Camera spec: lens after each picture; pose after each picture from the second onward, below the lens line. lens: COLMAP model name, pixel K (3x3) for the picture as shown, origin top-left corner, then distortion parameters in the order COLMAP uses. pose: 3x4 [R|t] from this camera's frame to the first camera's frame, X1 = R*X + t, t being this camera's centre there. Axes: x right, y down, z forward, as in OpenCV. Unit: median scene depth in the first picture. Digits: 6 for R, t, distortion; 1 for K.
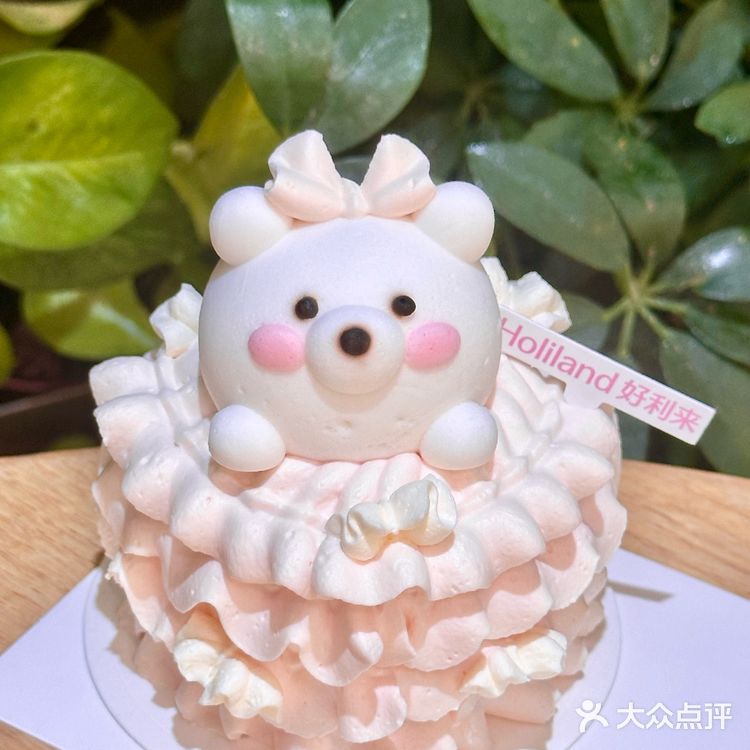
lens RADIAL K [[2429.1, 0, 373.5], [0, 2429.1, 434.2], [0, 0, 1]] dist [0.127030, 0.361948]
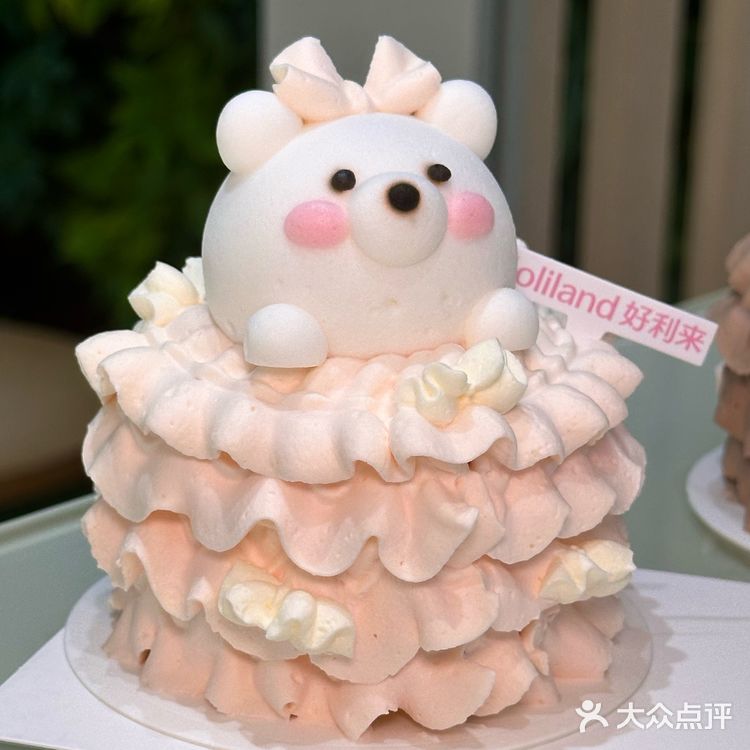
lens RADIAL K [[2429.1, 0, 373.5], [0, 2429.1, 434.2], [0, 0, 1]] dist [0.127030, 0.361948]
pose [[0.967598, -0.088118, 0.236621, -0.231769], [0.160078, 0.938809, -0.304979, 0.310117], [-0.195268, 0.332975, 0.922496, 0.133828]]
